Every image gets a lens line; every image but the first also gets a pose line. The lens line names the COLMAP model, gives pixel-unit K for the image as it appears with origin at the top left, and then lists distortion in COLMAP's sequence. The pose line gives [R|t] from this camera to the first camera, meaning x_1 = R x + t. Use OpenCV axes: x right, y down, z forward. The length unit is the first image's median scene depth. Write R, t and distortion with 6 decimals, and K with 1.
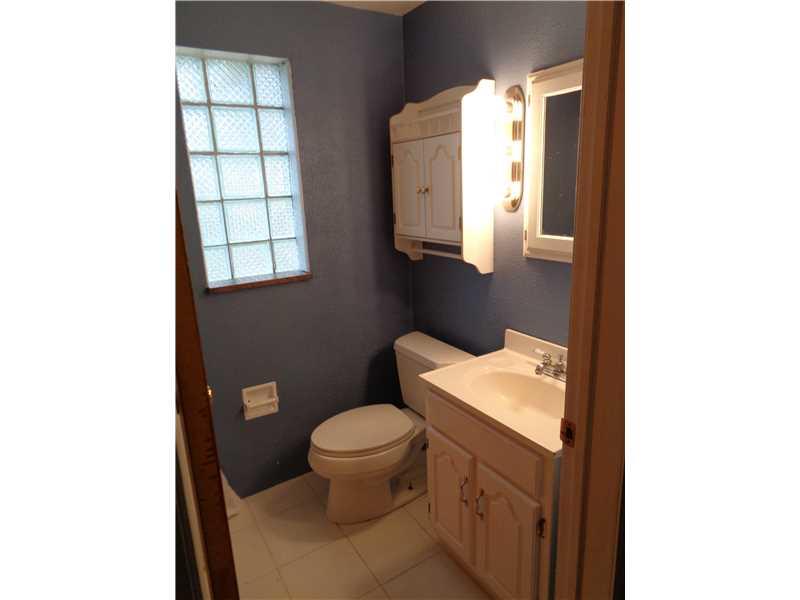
lens RADIAL K [[456.9, 0, 402.4], [0, 456.9, 300.3], [0, 0, 1]] dist [0.001421, 0.000004]
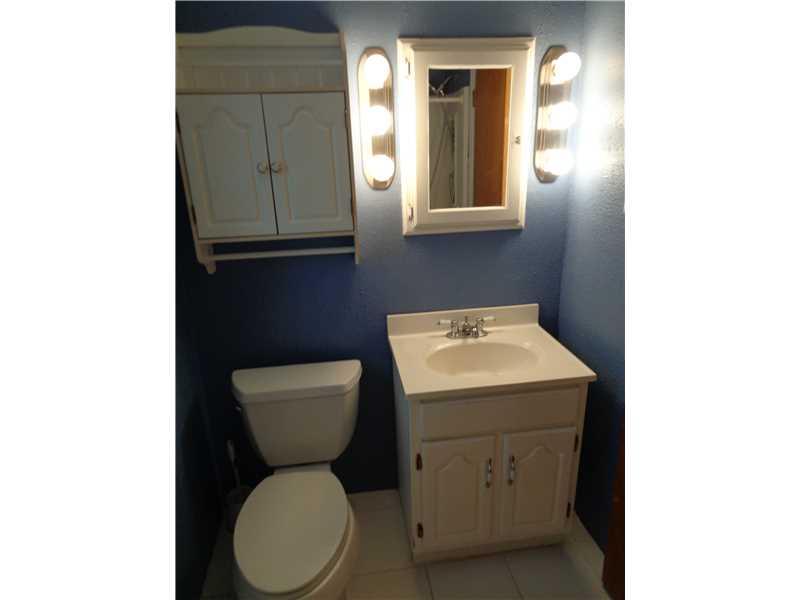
lens RADIAL K [[456.9, 0, 402.4], [0, 456.9, 300.3], [0, 0, 1]] dist [0.001421, 0.000004]
pose [[0.410099, -0.269588, 0.871287, -0.607329], [0.231753, 0.954762, 0.186335, -0.144368], [-0.882105, 0.125508, 0.454025, 0.580423]]
